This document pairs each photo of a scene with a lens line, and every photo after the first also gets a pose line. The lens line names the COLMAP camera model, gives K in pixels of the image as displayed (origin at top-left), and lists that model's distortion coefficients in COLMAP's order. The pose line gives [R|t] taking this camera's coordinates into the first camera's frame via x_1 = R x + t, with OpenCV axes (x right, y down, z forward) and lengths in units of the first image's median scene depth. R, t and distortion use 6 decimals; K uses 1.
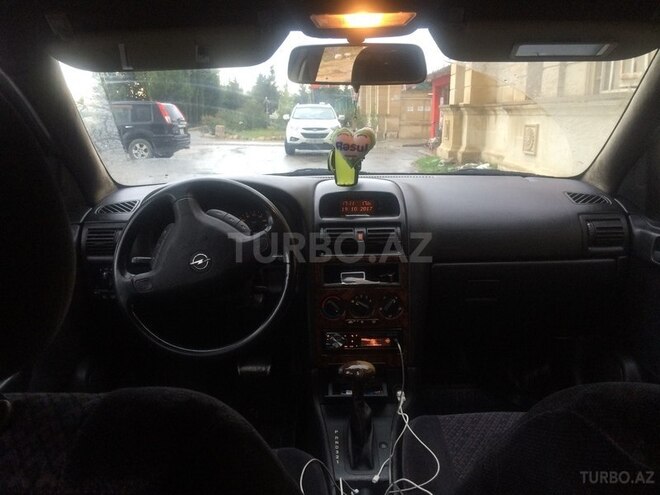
lens RADIAL K [[559.9, 0, 327.9], [0, 559.9, 247.6], [0, 0, 1]] dist [0.098476, -0.151184]
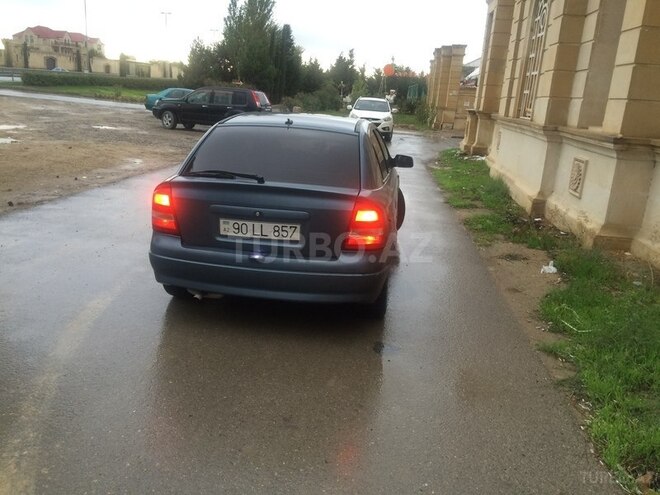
lens RADIAL K [[559.9, 0, 327.9], [0, 559.9, 247.6], [0, 0, 1]] dist [0.098476, -0.151184]
pose [[0.988673, 0.100787, -0.111208, 0.028302], [-0.097107, 0.994547, 0.038037, 0.019640], [0.114435, -0.026807, 0.993069, -0.144185]]
